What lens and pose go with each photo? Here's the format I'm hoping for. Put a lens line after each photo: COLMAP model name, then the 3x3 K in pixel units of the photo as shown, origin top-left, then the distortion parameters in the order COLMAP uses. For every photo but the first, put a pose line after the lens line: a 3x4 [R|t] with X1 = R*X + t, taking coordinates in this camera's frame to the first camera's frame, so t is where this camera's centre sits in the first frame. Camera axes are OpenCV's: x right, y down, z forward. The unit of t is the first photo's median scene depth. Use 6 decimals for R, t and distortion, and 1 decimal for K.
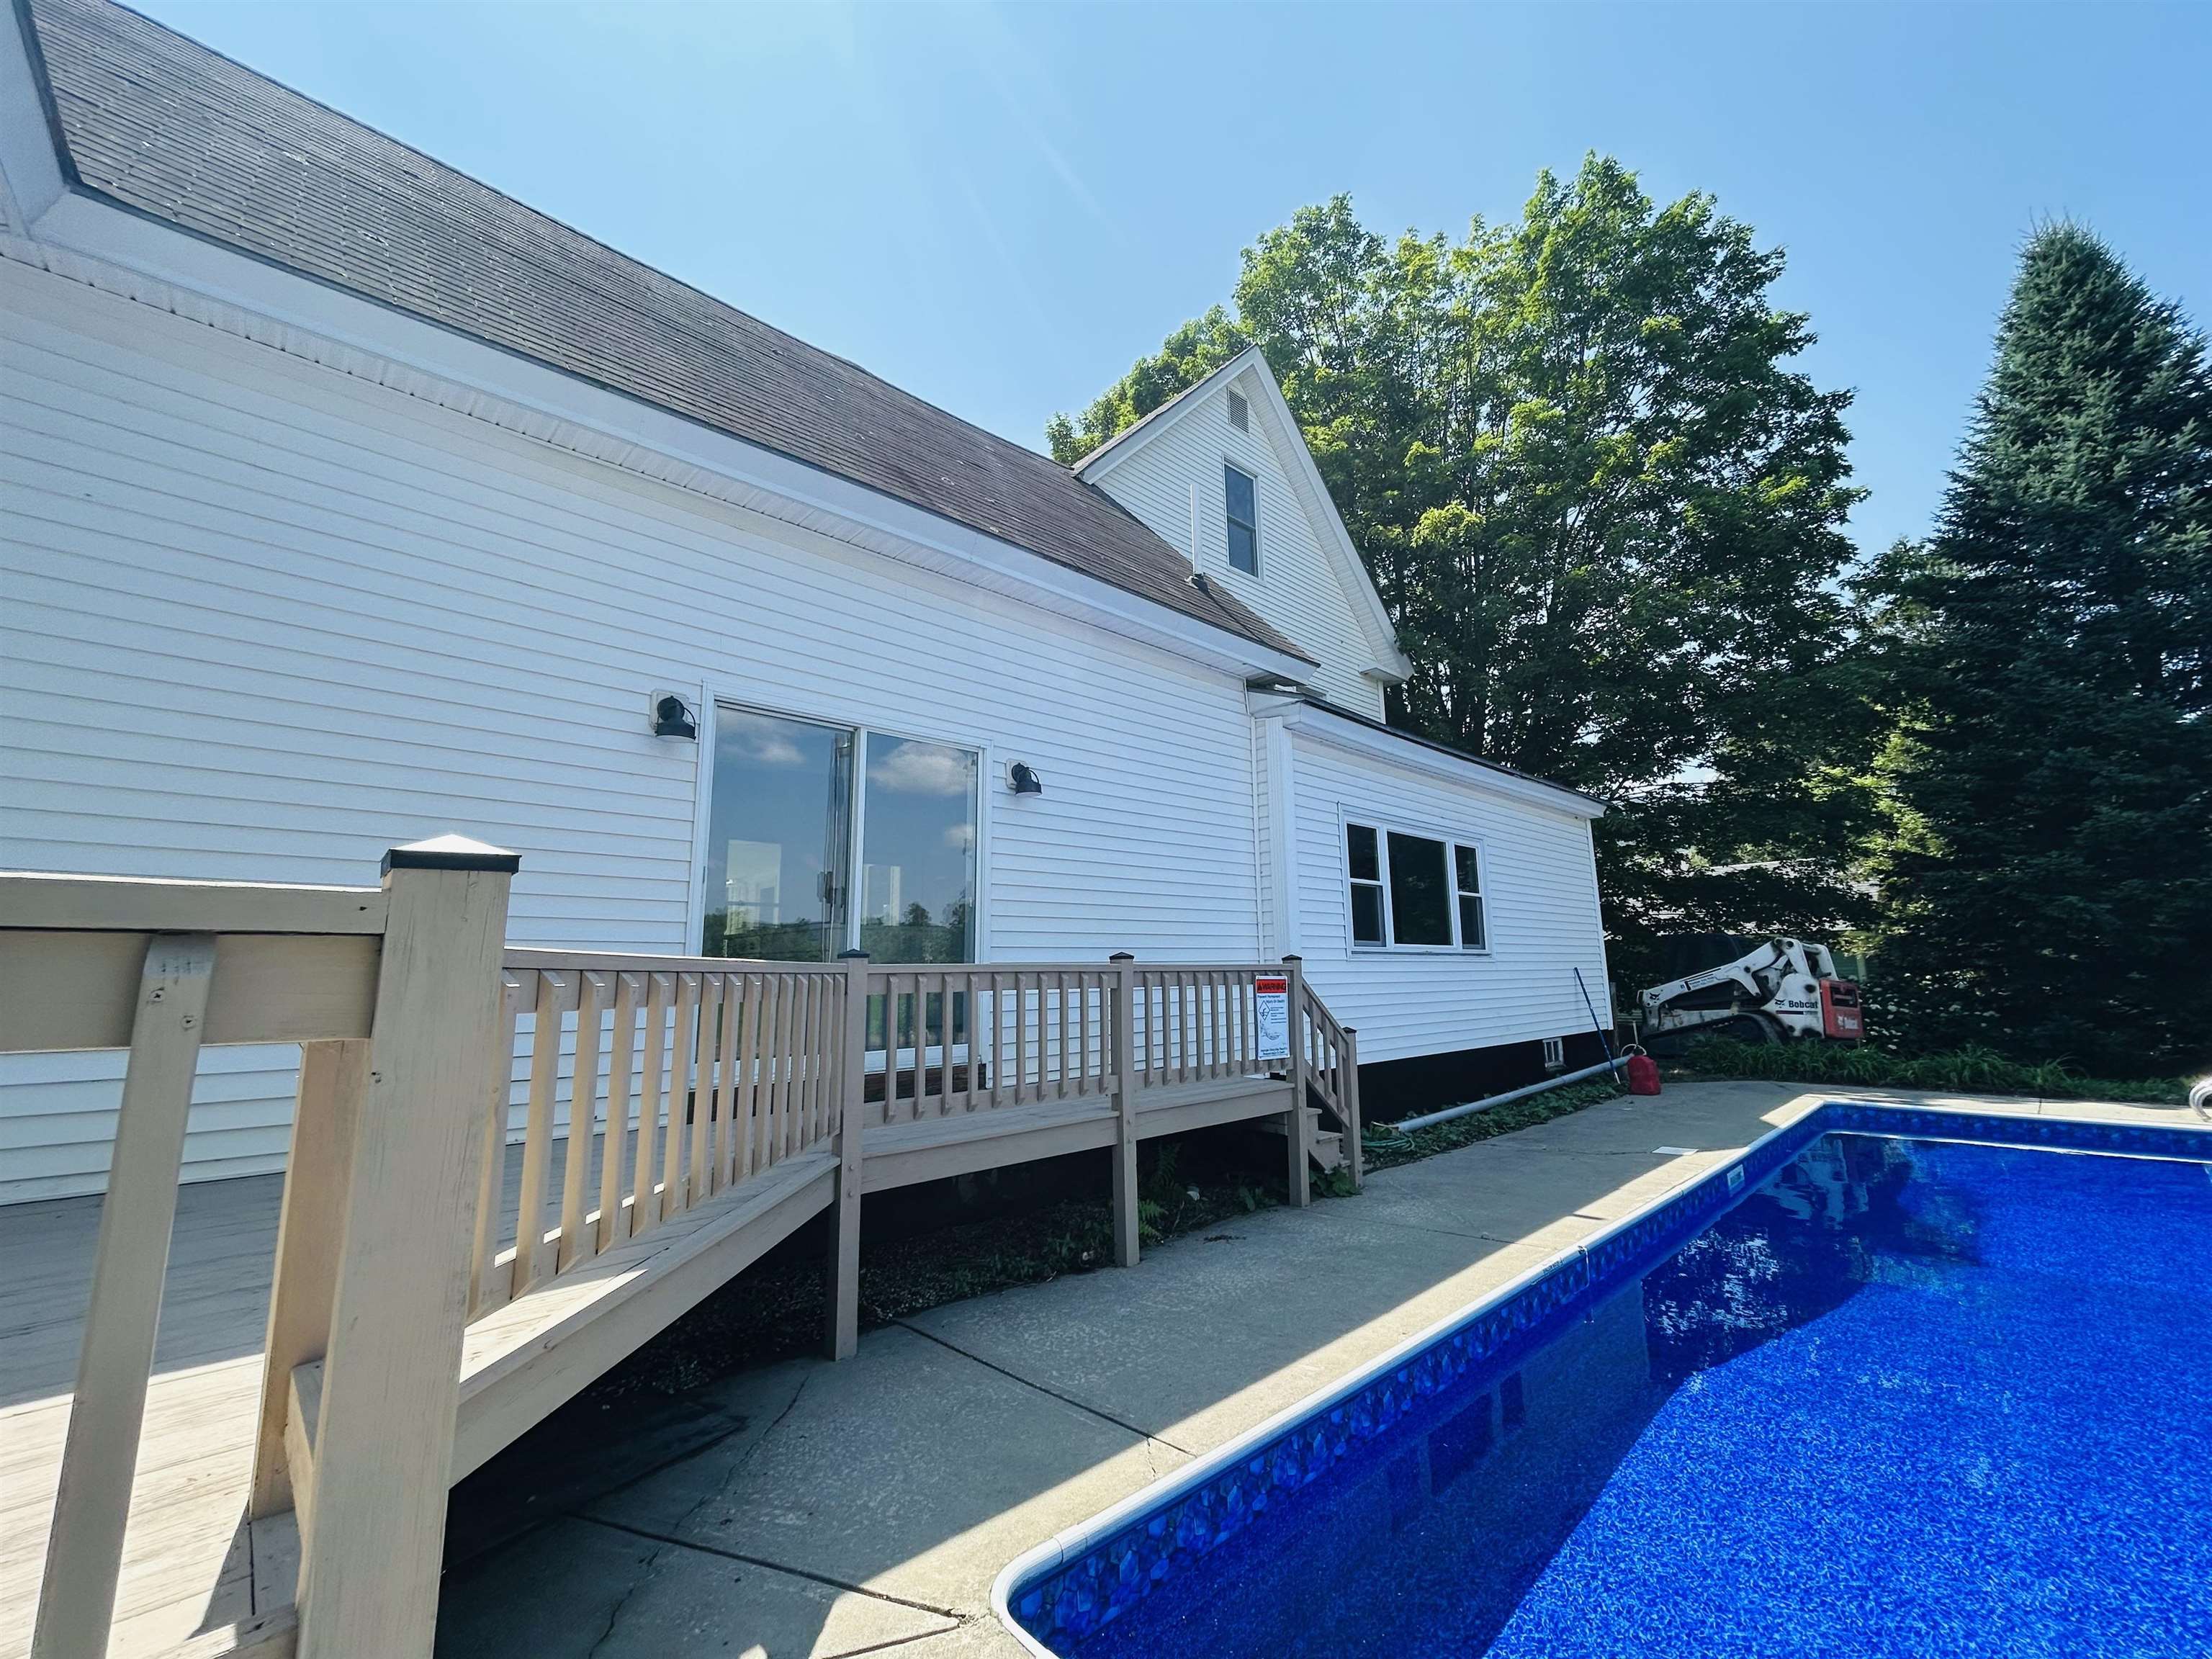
lens RADIAL K [[891.3, 0, 1110.0], [0, 891.3, 829.5], [0, 0, 1]] dist [-0.005900, 0.003130]
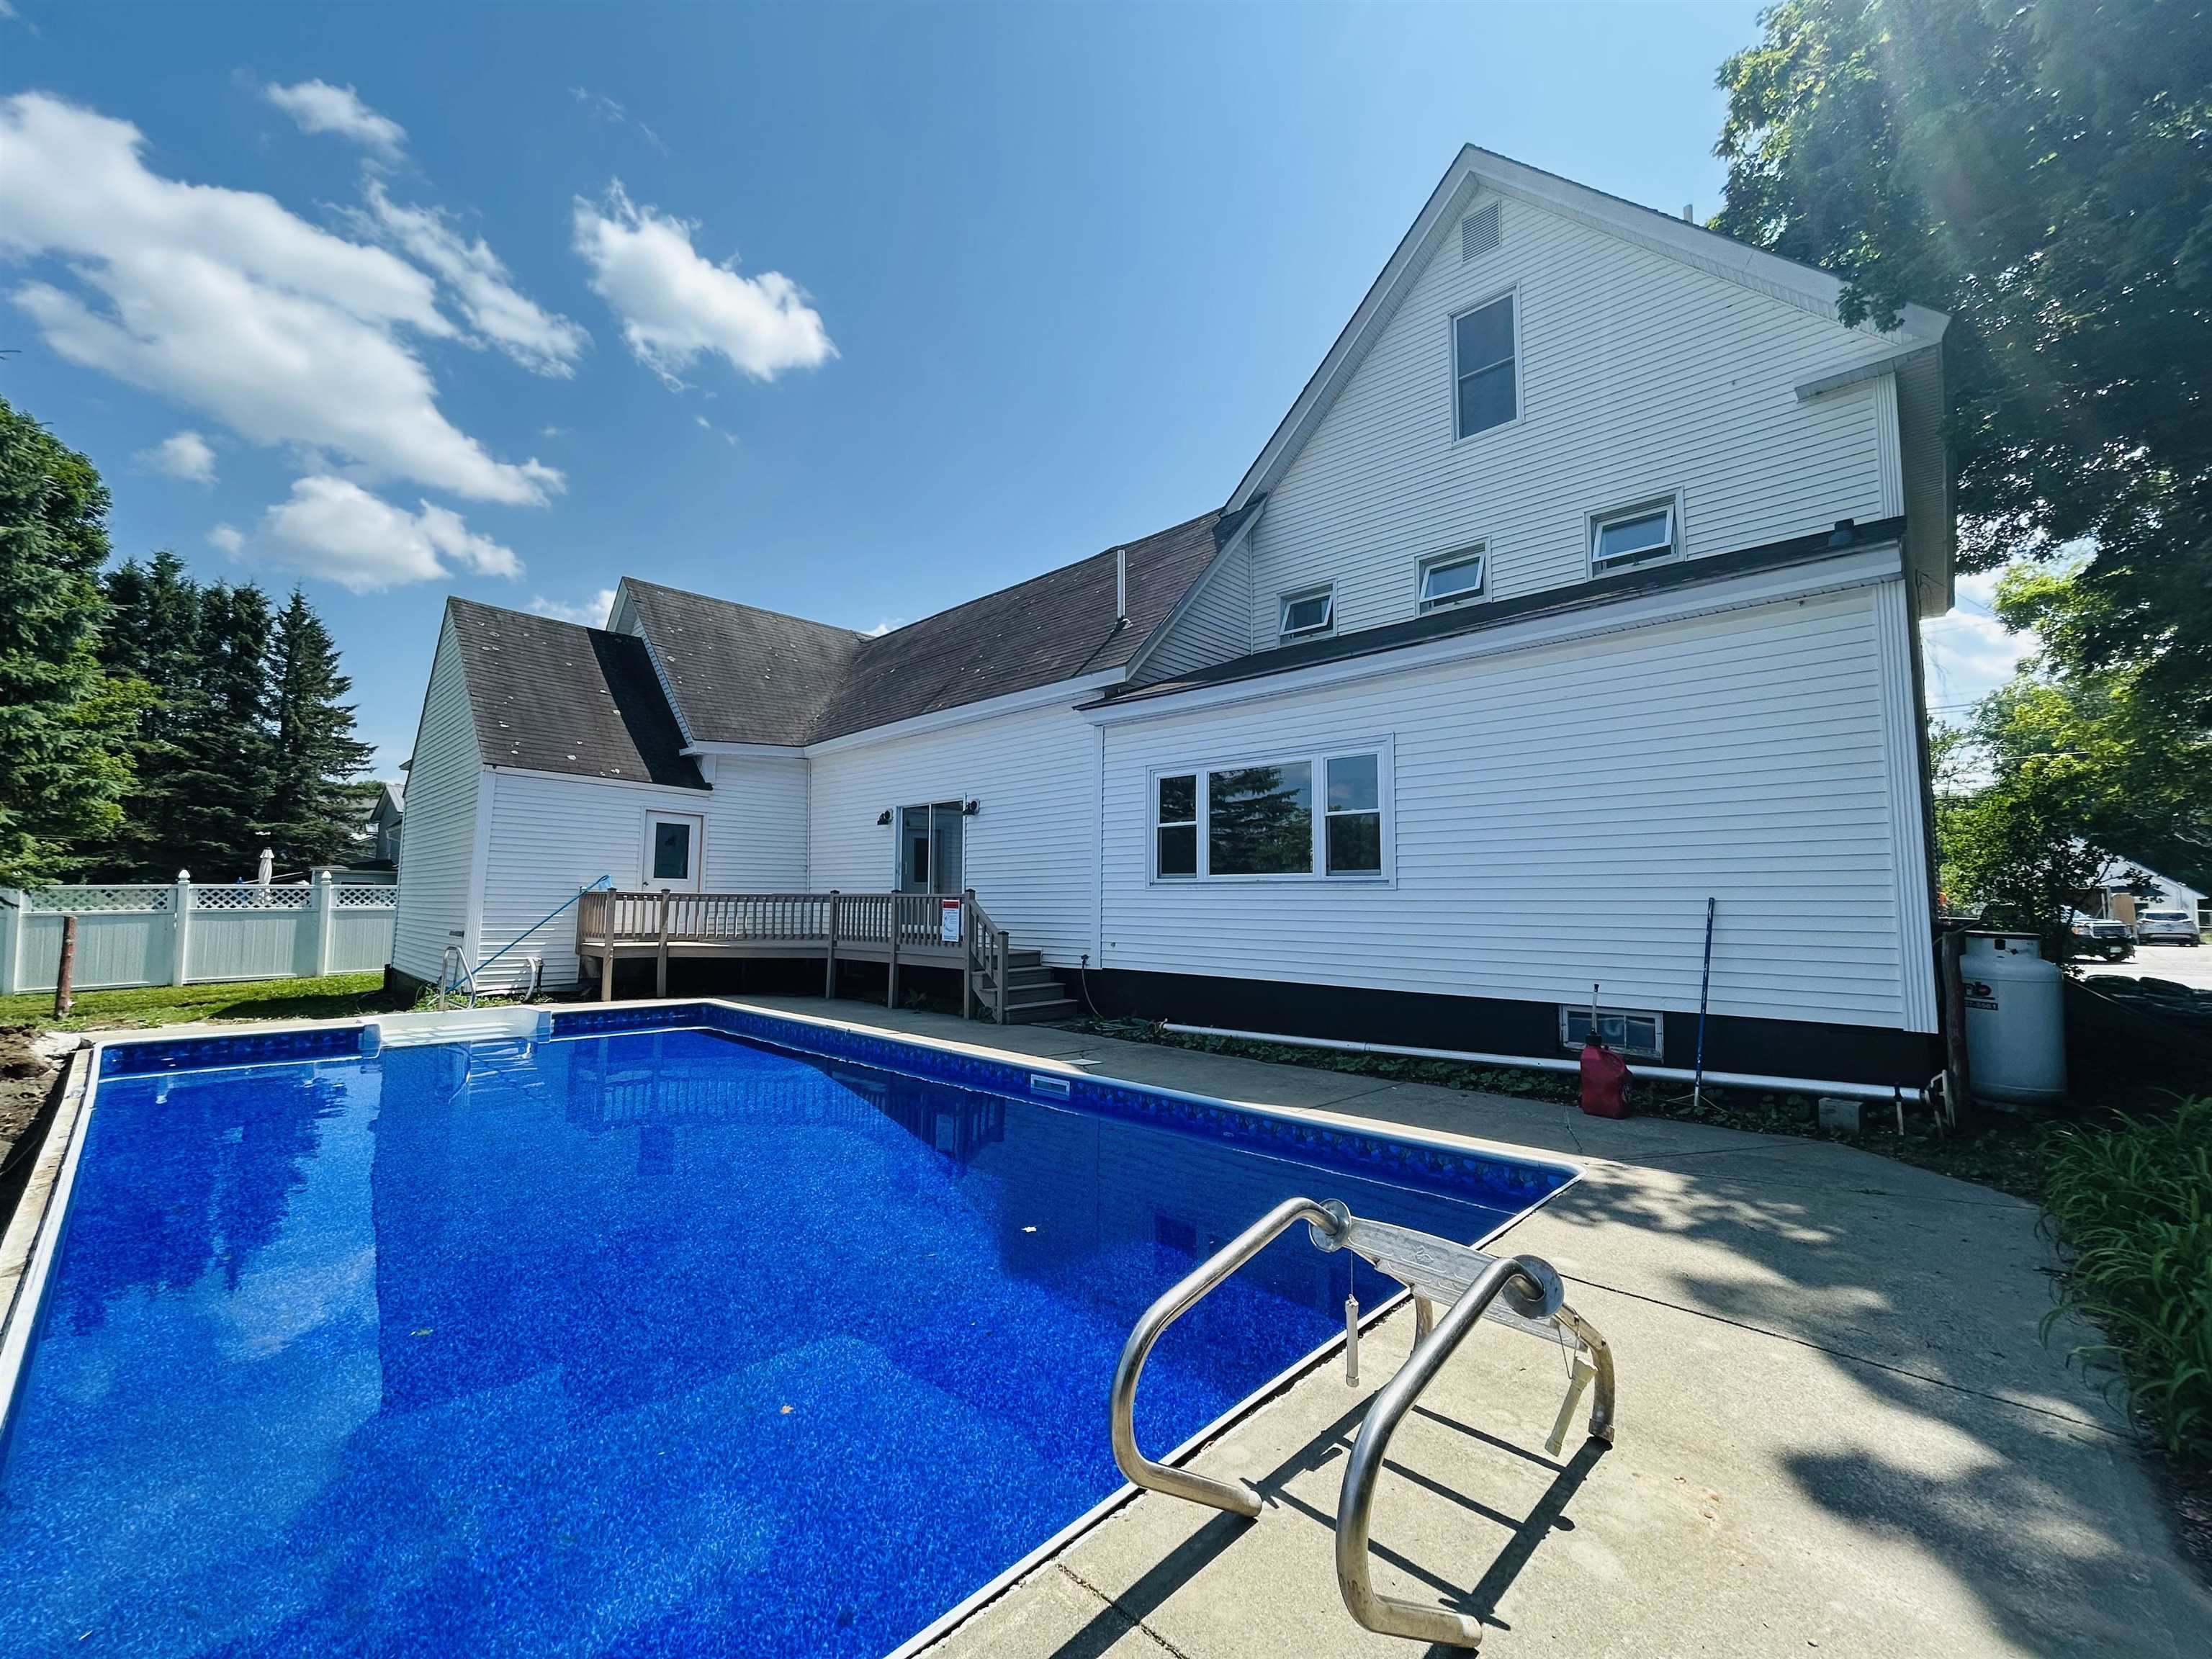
lens RADIAL K [[888.8, 0, 1101.9], [0, 888.8, 828.0], [0, 0, 1]] dist [-0.001092, -0.000090]
pose [[0.055929, -0.075547, -0.995572, 1.259740], [0.151121, 0.986286, -0.066353, 0.110366], [0.986932, -0.146741, 0.066579, 0.715066]]
